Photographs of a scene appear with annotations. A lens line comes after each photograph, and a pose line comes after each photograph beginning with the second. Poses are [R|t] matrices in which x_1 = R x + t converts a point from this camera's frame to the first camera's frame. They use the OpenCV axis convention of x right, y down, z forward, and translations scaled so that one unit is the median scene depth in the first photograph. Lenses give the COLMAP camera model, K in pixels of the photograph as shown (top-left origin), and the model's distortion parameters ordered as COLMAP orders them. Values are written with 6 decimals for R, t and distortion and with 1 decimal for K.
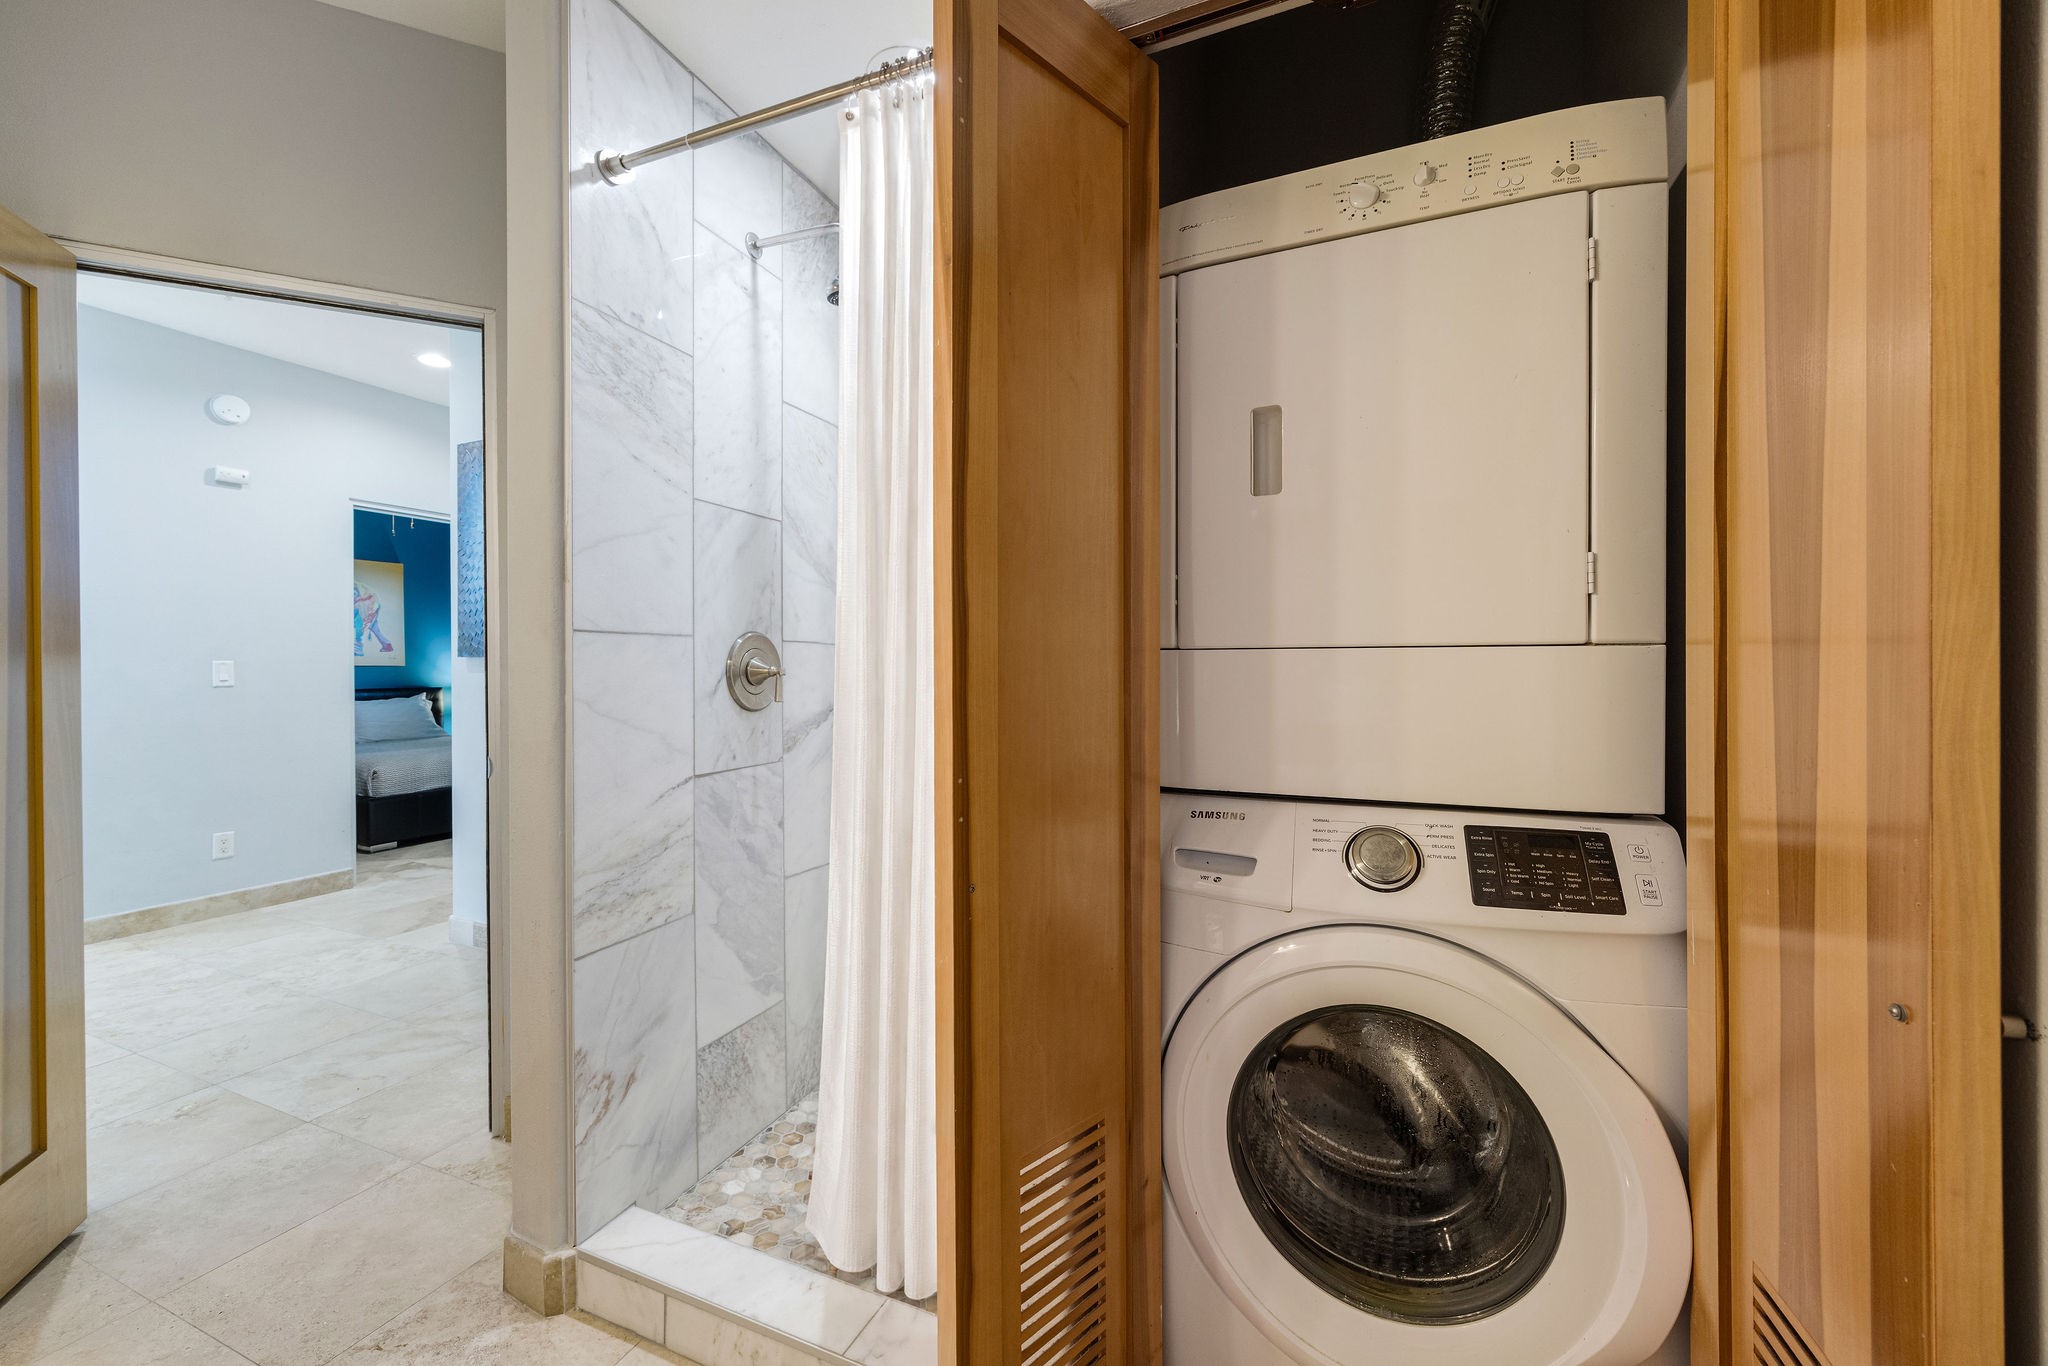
lens RADIAL K [[825.8, 0, 1028.8], [0, 825.8, 674.6], [0, 0, 1]] dist [-0.006371, 0.002206]
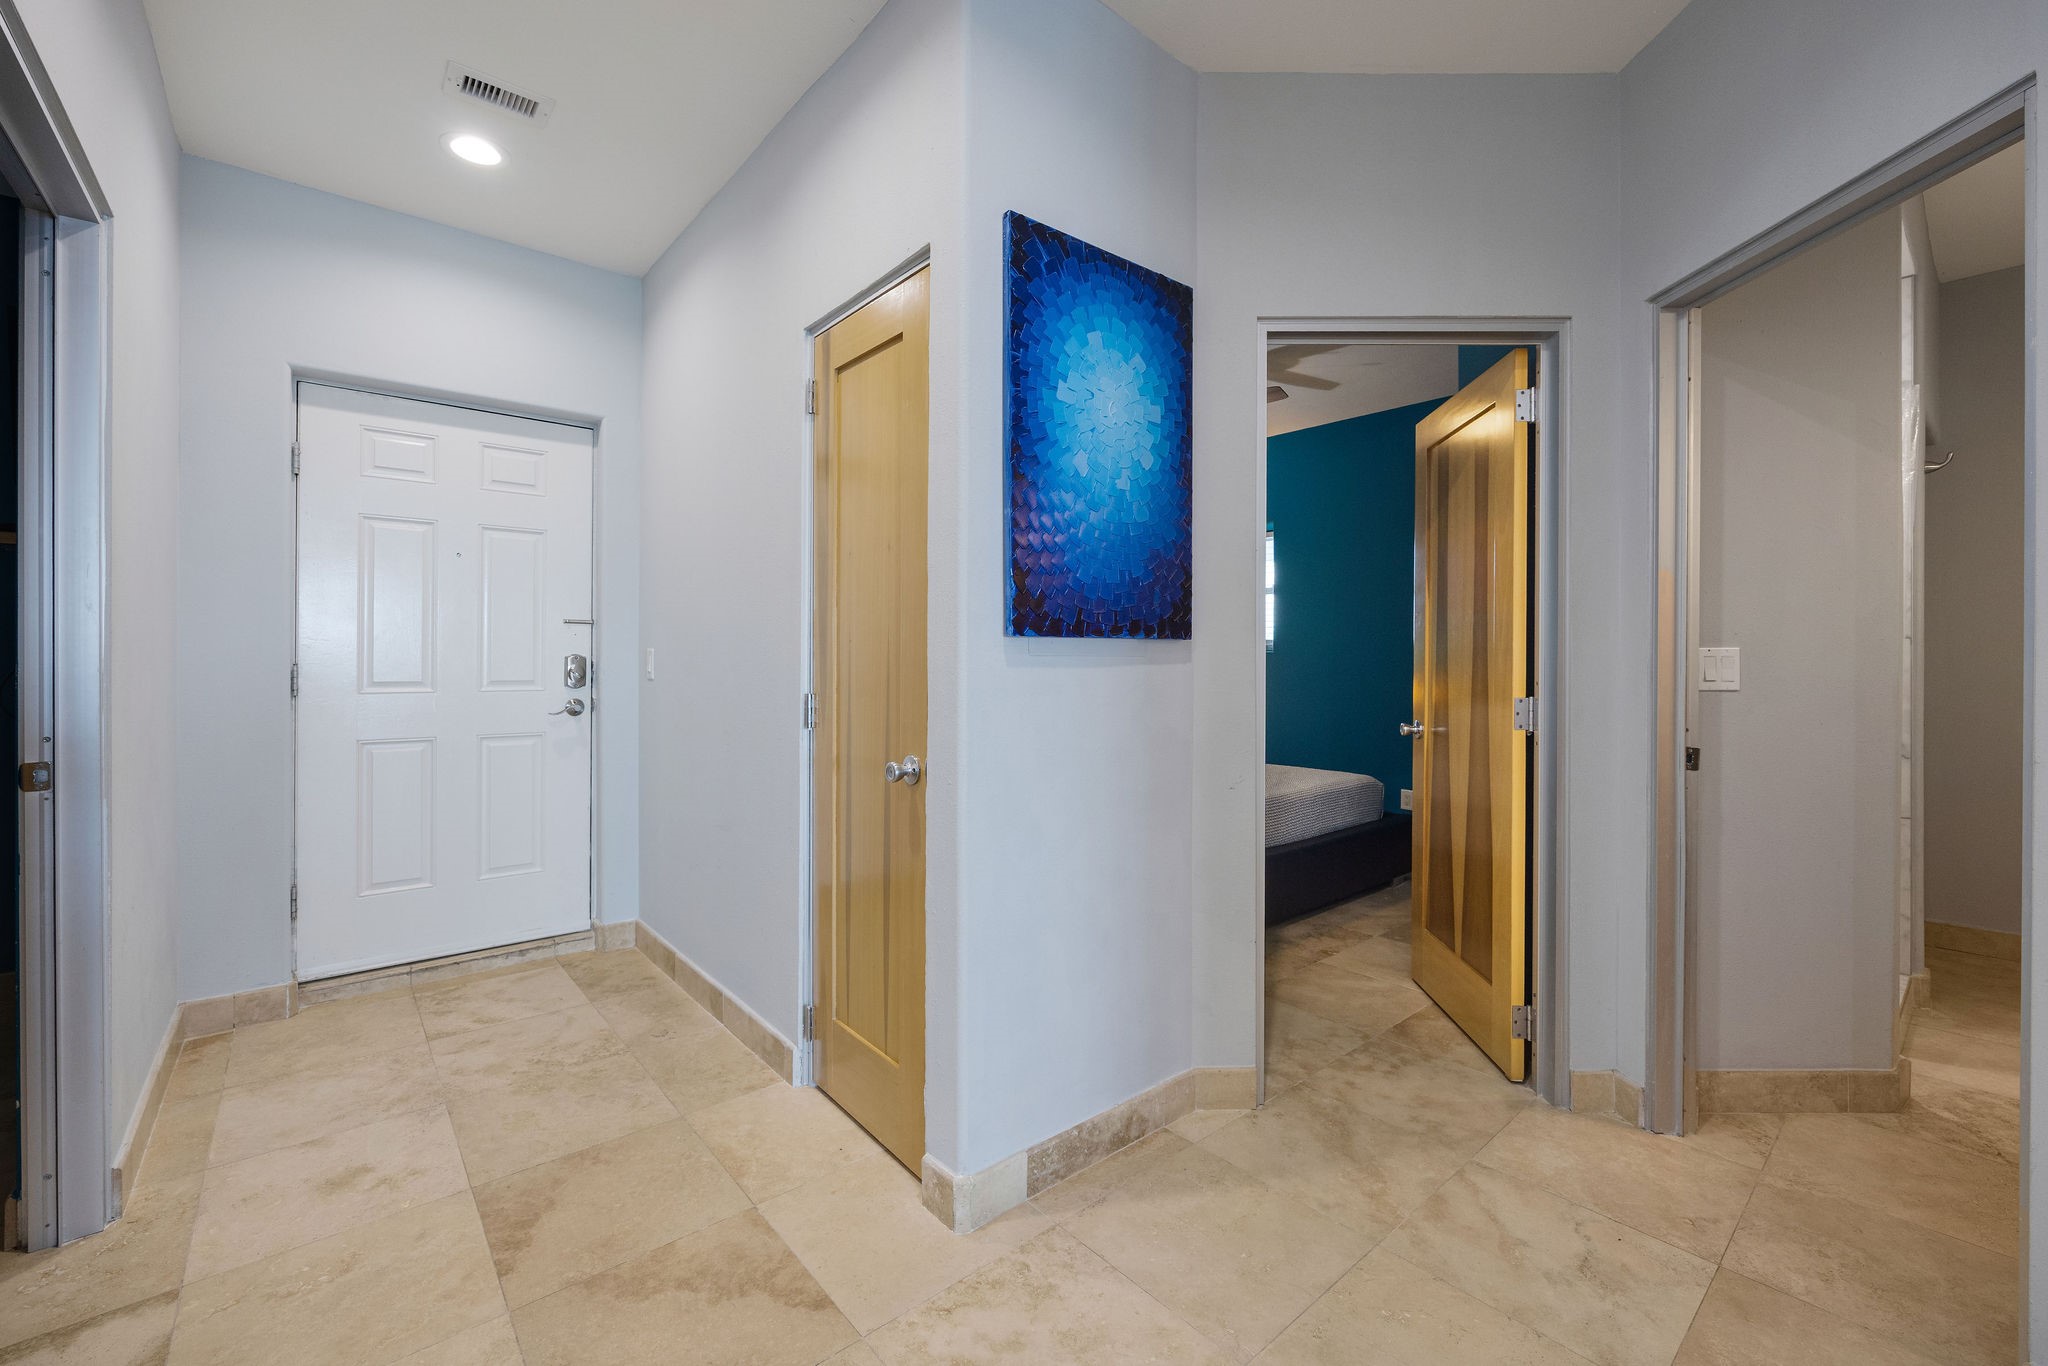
lens RADIAL K [[825.8, 0, 1040.2], [0, 825.8, 667.0], [0, 0, 1]] dist [-0.006371, 0.002206]
pose [[0.435083, -0.001744, 0.900389, -2.017579], [0.000278, 0.999998, 0.001802, -0.005000], [-0.900390, -0.000534, 0.435083, 1.364911]]
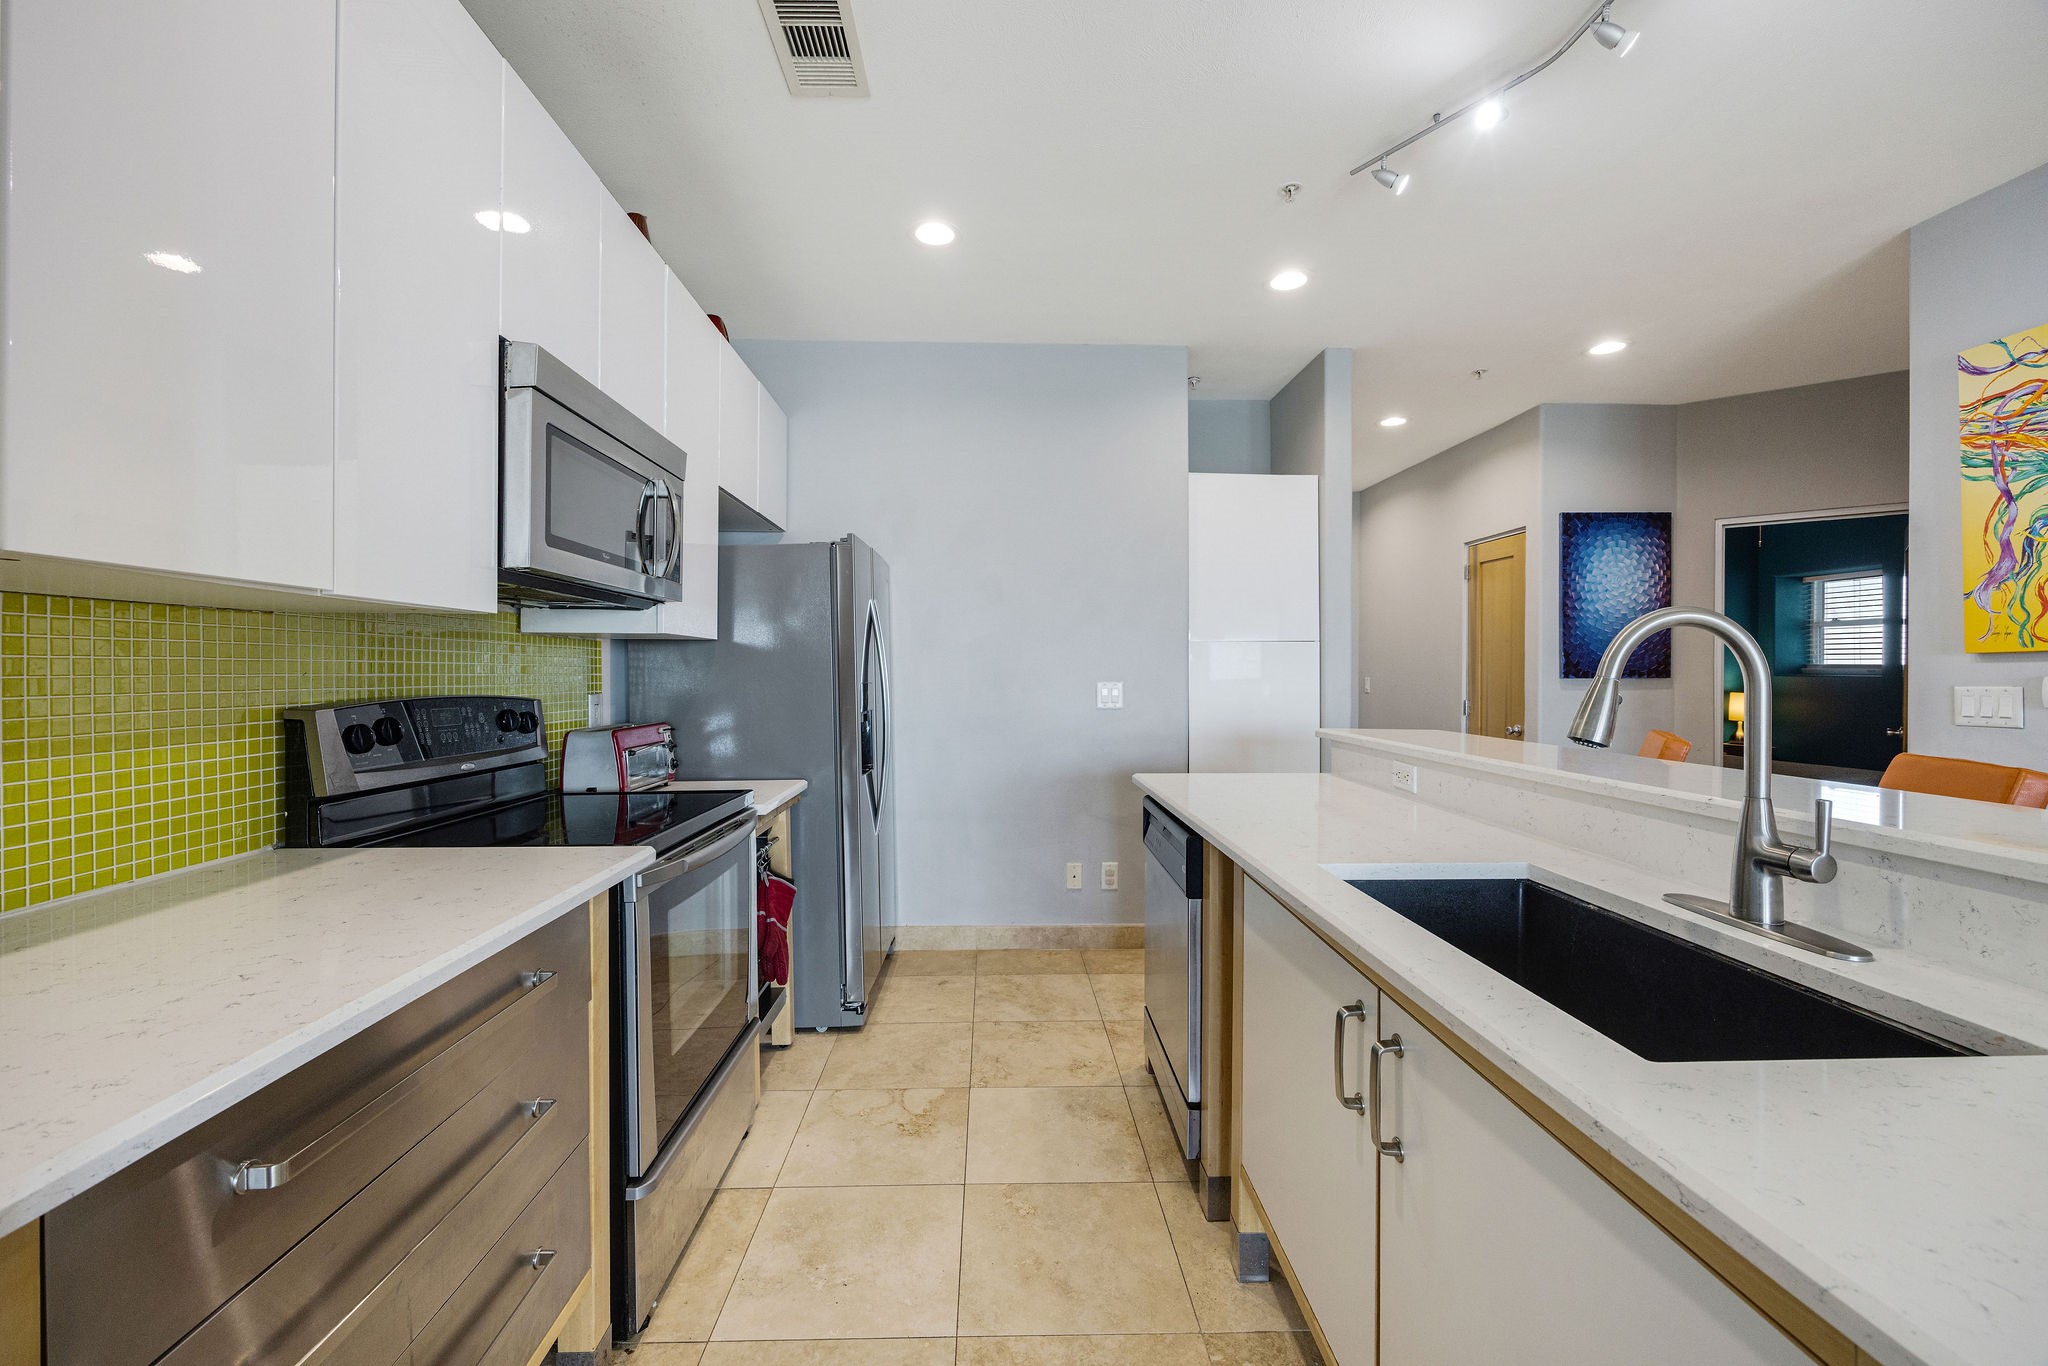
lens RADIAL K [[825.8, 0, 1013.4], [0, 825.8, 675.8], [0, 0, 1]] dist [-0.006371, 0.002206]
pose [[0.911805, 0.001963, 0.410618, -3.547656], [-0.002022, 0.999998, -0.000291, -0.041020], [-0.410617, -0.000565, 0.911808, 0.328206]]
